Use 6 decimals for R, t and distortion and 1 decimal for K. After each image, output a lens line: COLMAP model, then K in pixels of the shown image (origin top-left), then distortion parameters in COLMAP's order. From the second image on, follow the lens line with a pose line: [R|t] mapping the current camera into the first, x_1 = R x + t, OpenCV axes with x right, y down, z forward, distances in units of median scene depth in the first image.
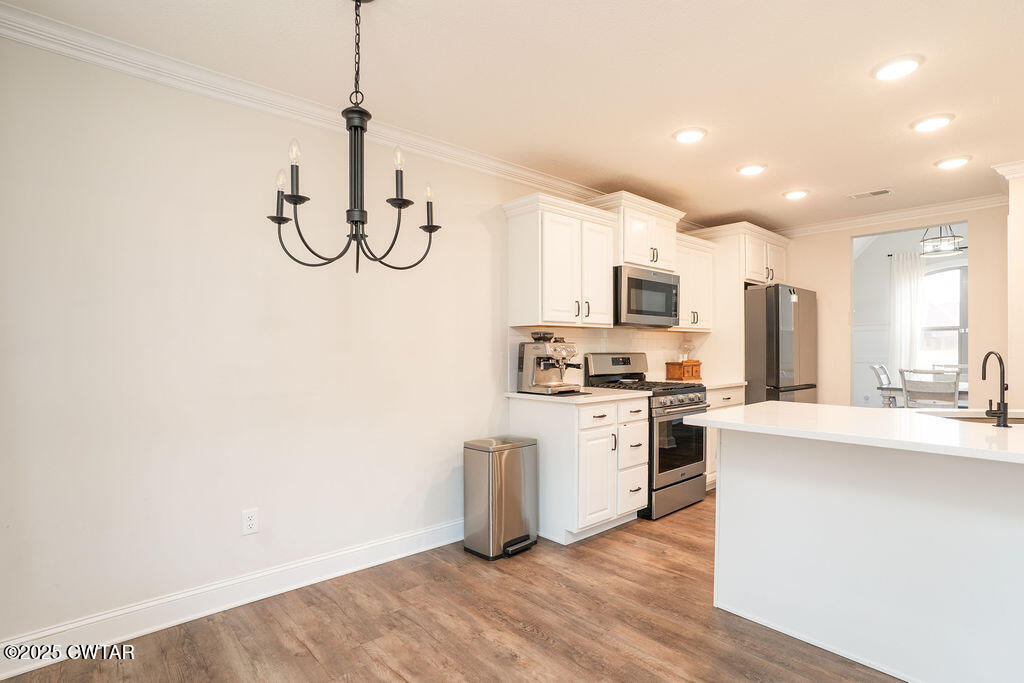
lens RADIAL K [[514.8, 0, 525.2], [0, 514.8, 356.3], [0, 0, 1]] dist [-0.043556, 0.018626]
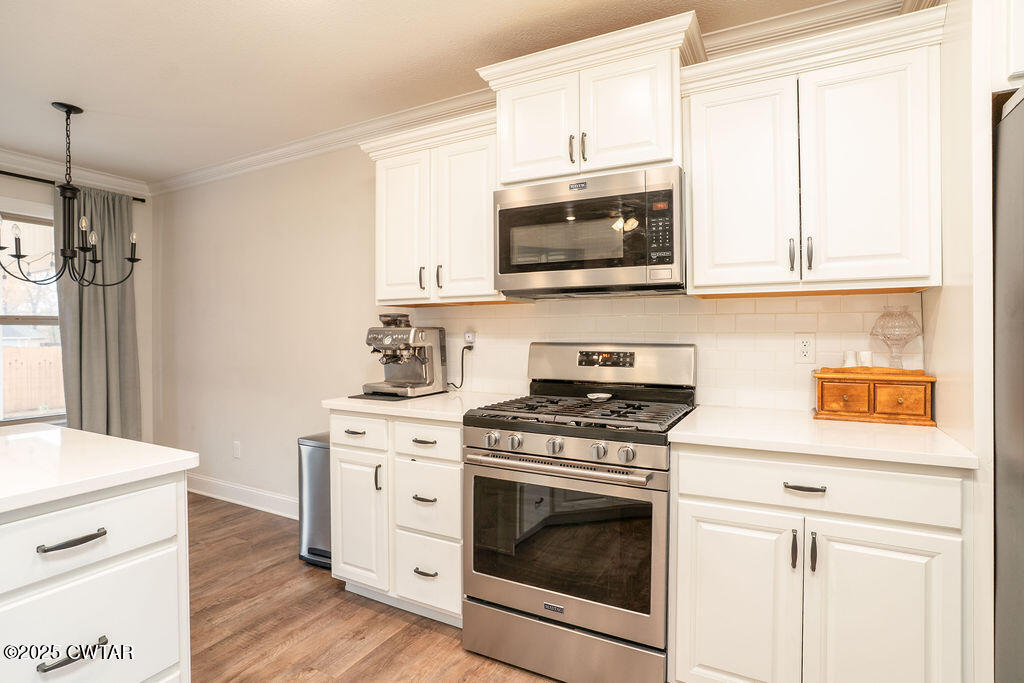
lens RADIAL K [[514.8, 0, 521.2], [0, 514.8, 336.6], [0, 0, 1]] dist [-0.043556, 0.018626]
pose [[0.328886, 0.006387, -0.944348, 0.846592], [-0.011396, 0.999931, 0.002793, -0.017963], [0.944301, 0.009844, 0.328936, 0.948327]]
